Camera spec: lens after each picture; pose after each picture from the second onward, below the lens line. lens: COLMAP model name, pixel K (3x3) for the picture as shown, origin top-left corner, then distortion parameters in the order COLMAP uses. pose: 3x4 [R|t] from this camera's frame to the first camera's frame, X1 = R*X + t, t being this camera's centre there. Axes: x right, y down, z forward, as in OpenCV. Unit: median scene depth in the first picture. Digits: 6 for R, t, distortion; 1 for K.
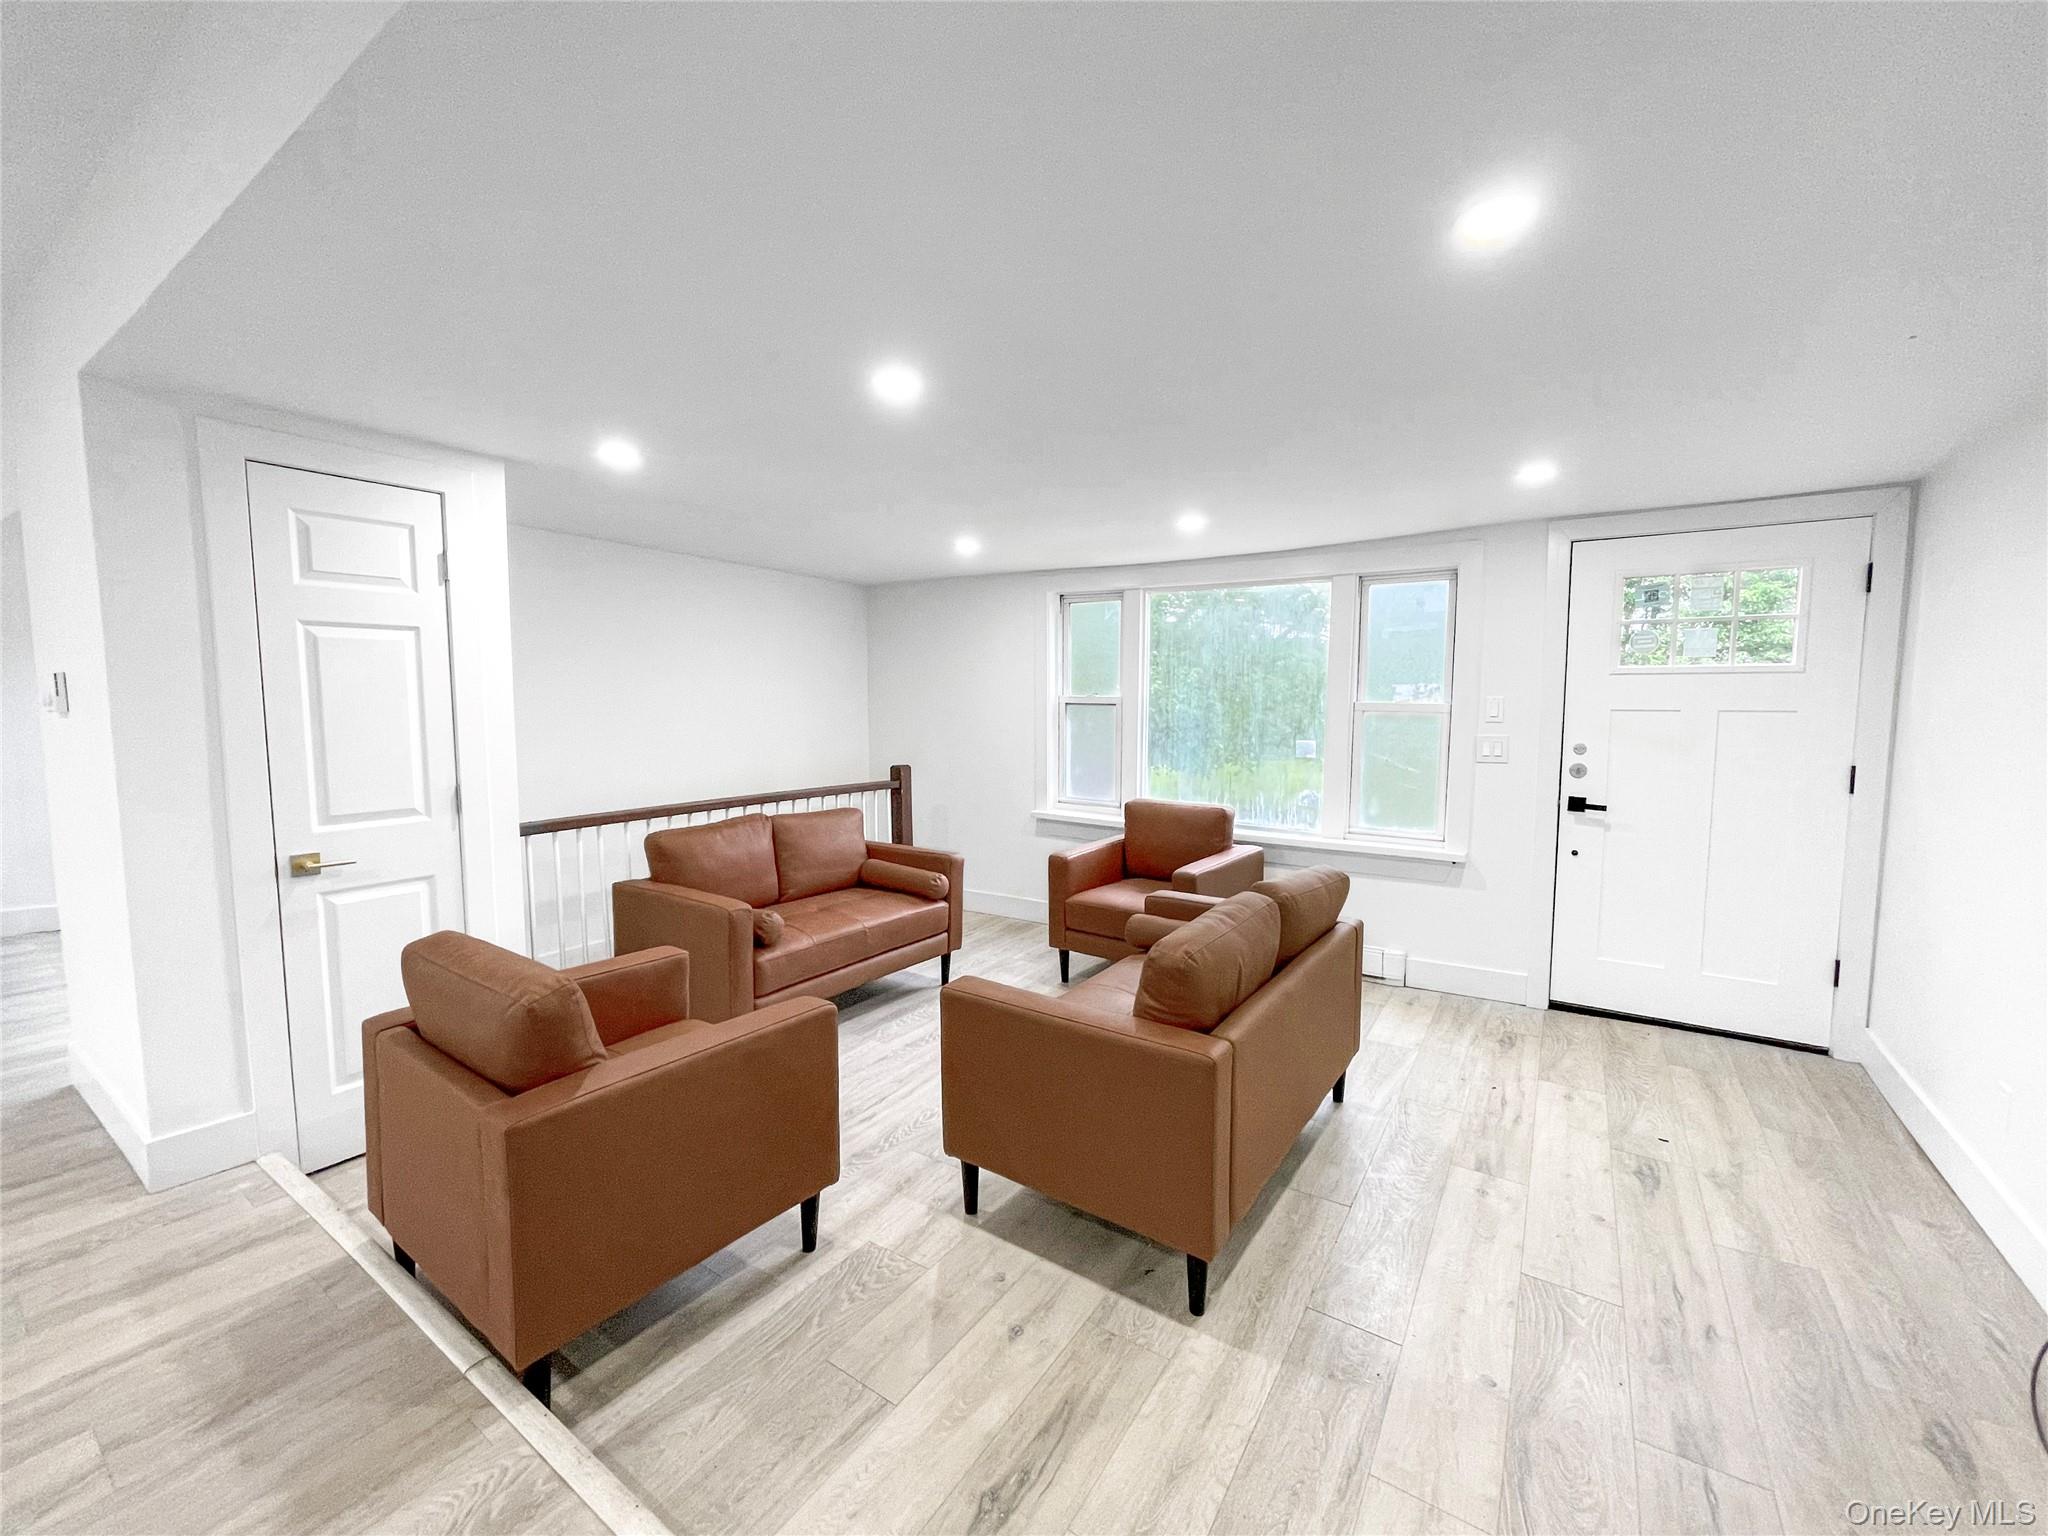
lens RADIAL K [[823.3, 0, 1019.0], [0, 823.3, 765.2], [0, 0, 1]] dist [-0.003441, -0.000012]
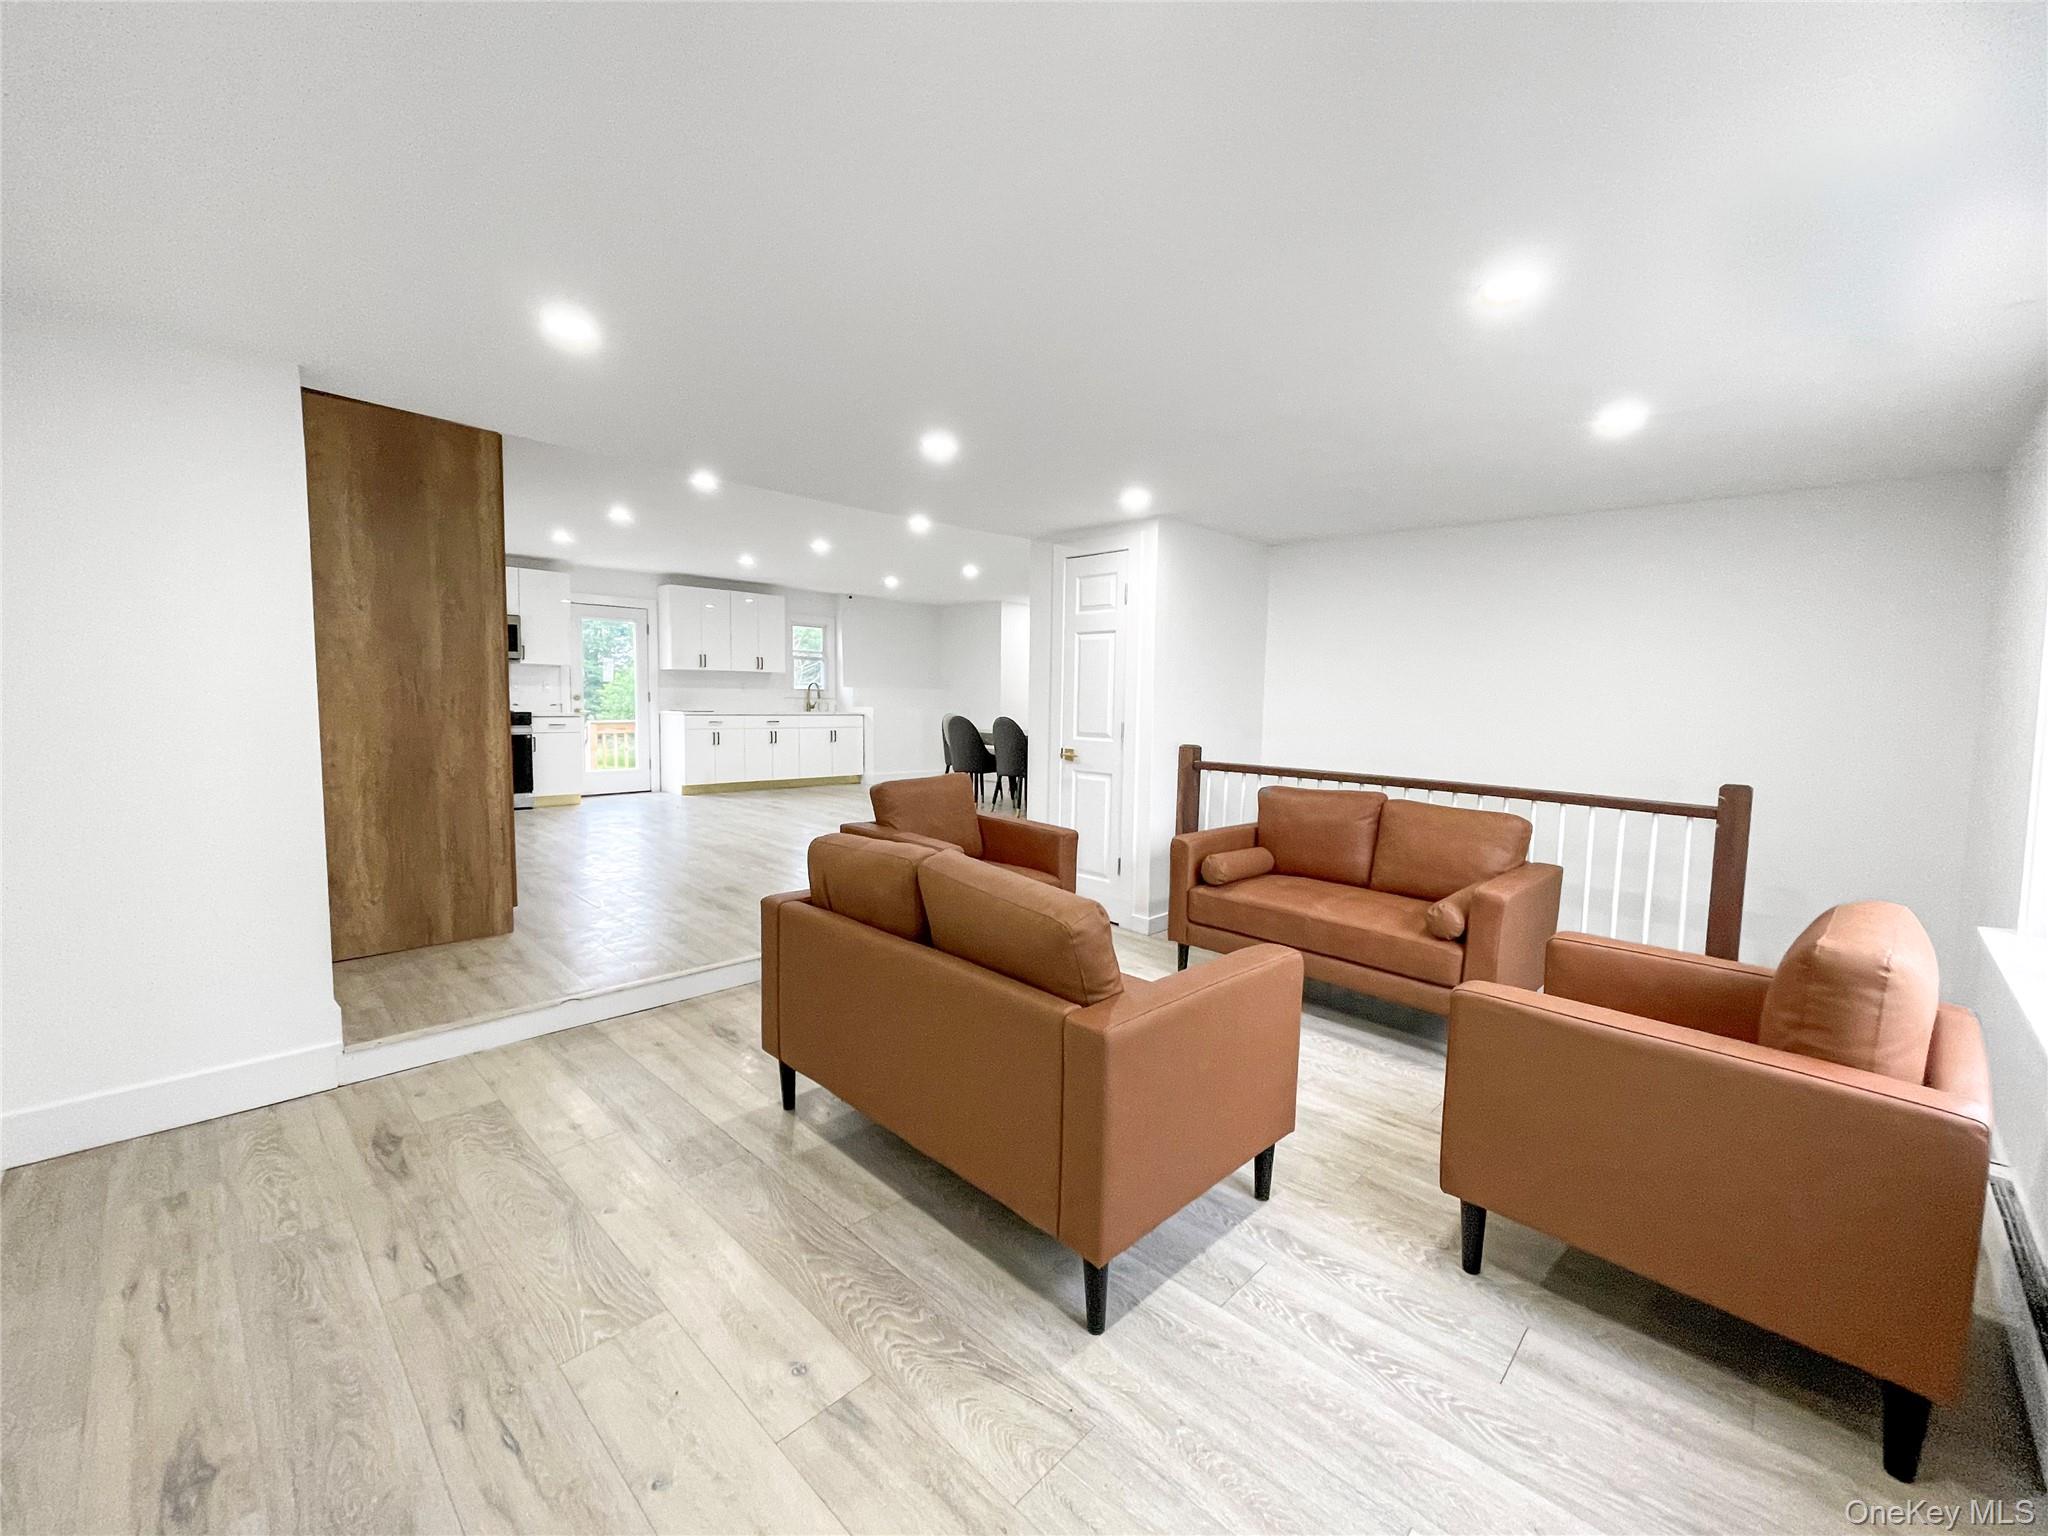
lens RADIAL K [[830.0, 0, 1014.4], [0, 830.0, 761.6], [0, 0, 1]] dist [-0.000490, 0.000164]
pose [[-0.181528, 0.074297, -0.980575, 1.112146], [-0.104293, 0.990064, 0.094323, -0.038032], [0.977840, 0.119389, -0.171976, 1.189605]]
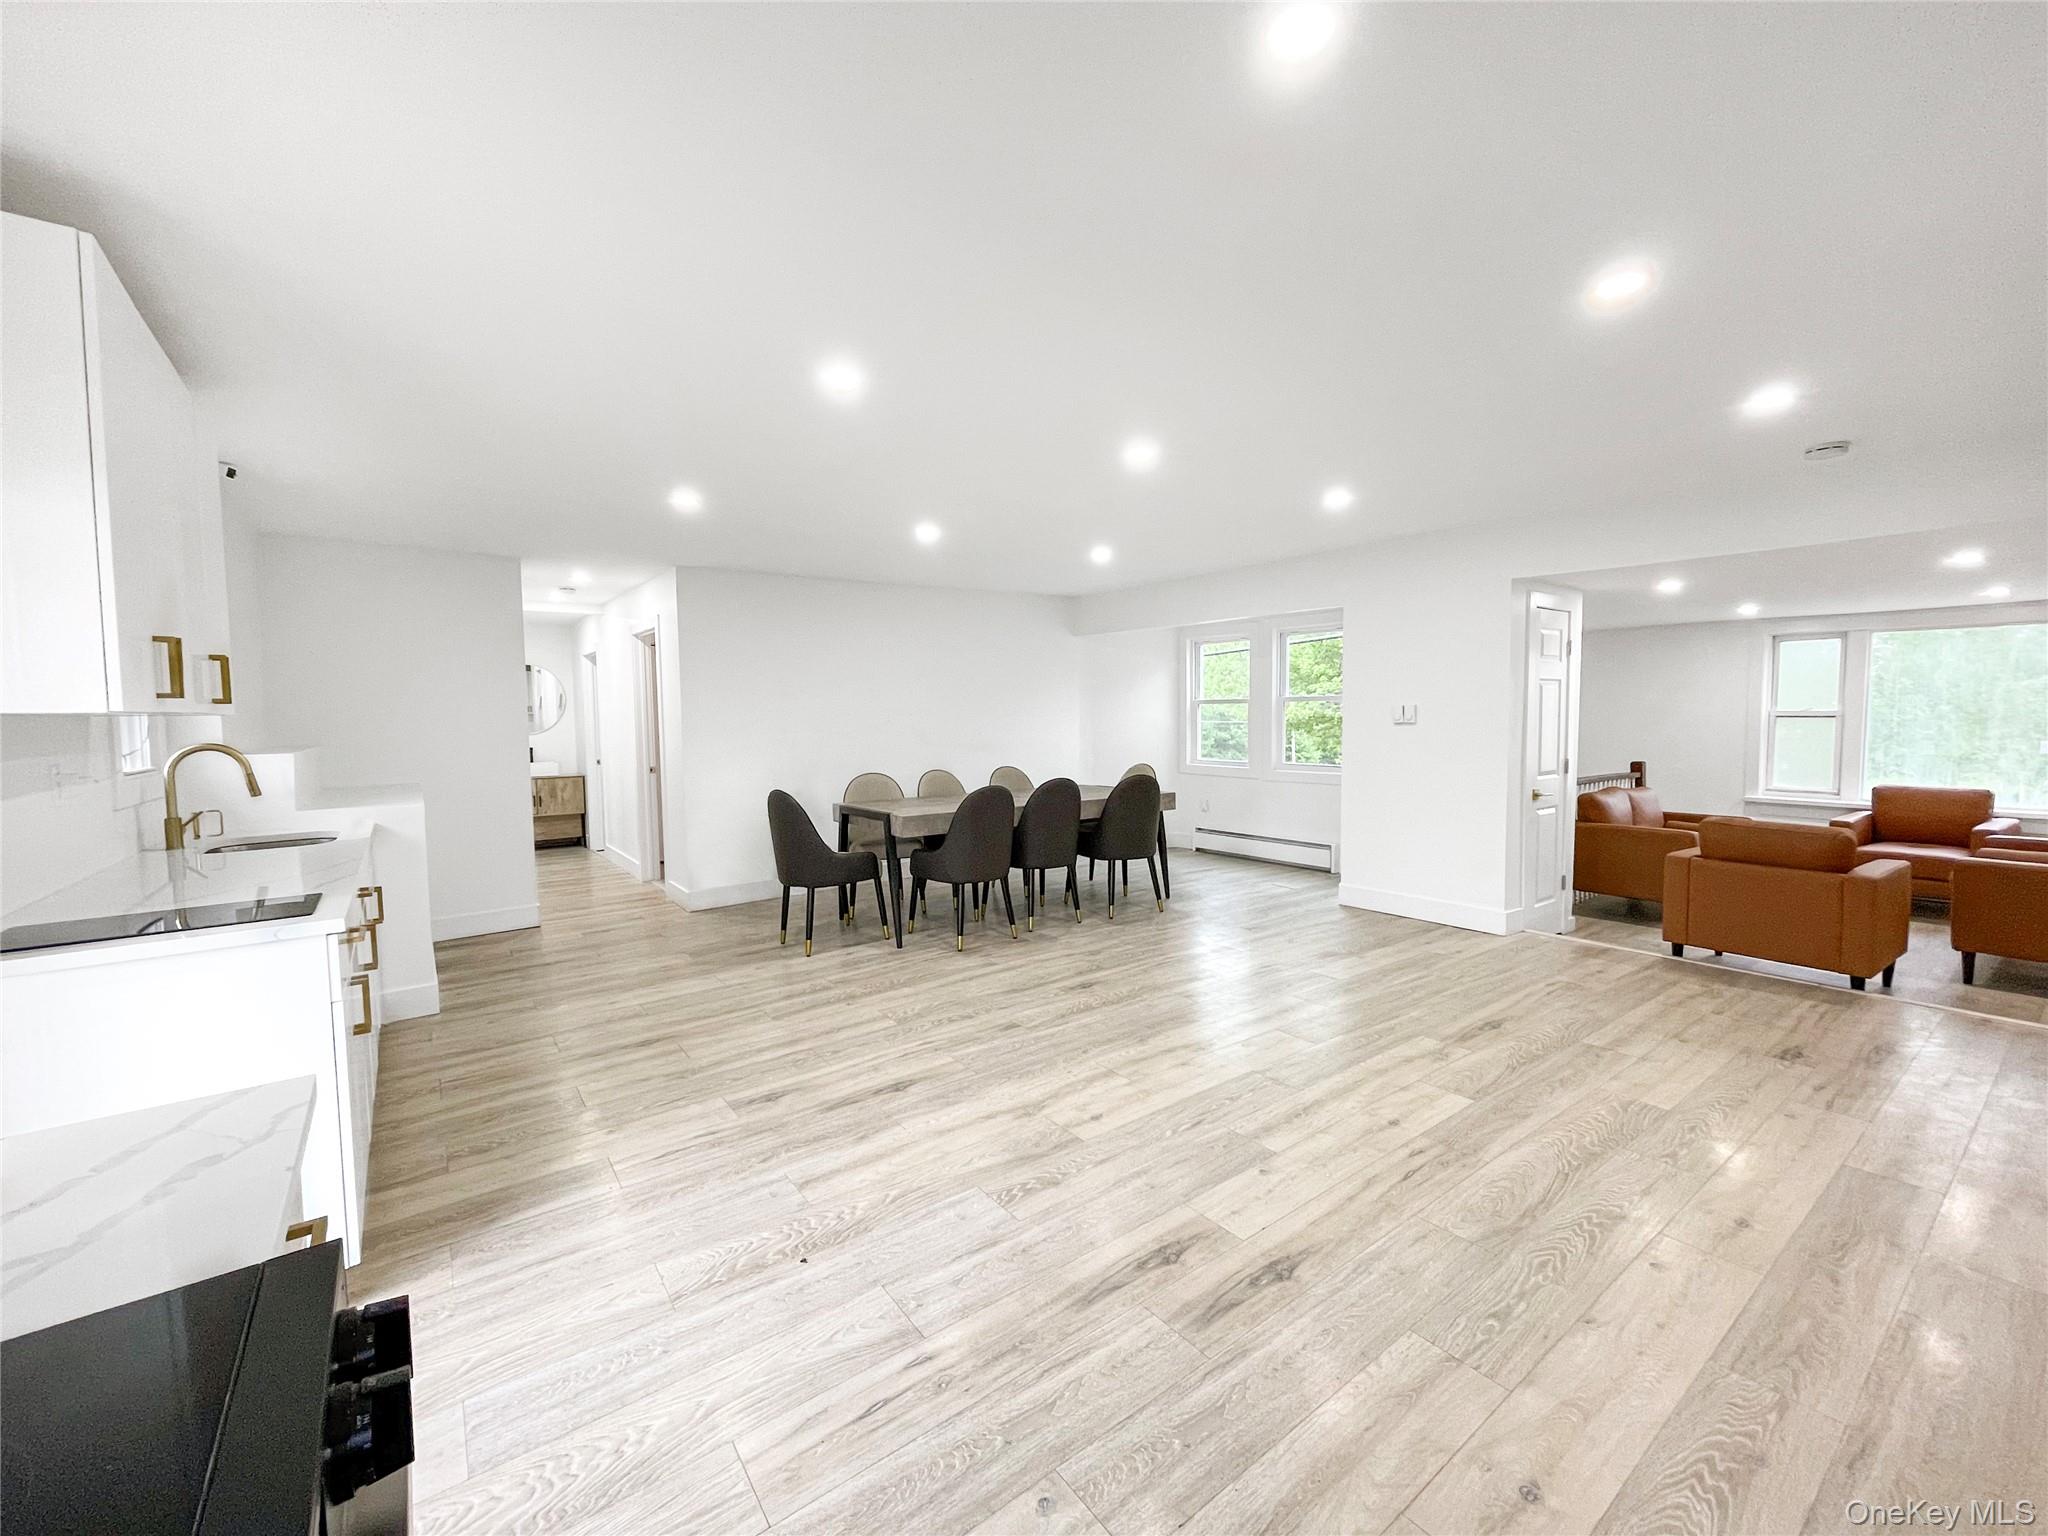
lens RADIAL K [[837.1, 0, 1026.5], [0, 837.1, 769.3], [0, 0, 1]] dist [0.000373, 0.000167]
pose [[0.948523, 0.008408, -0.316596, -1.390435], [-0.014973, 0.999720, -0.018308, 0.112191], [0.316353, 0.022106, 0.948384, -1.401490]]
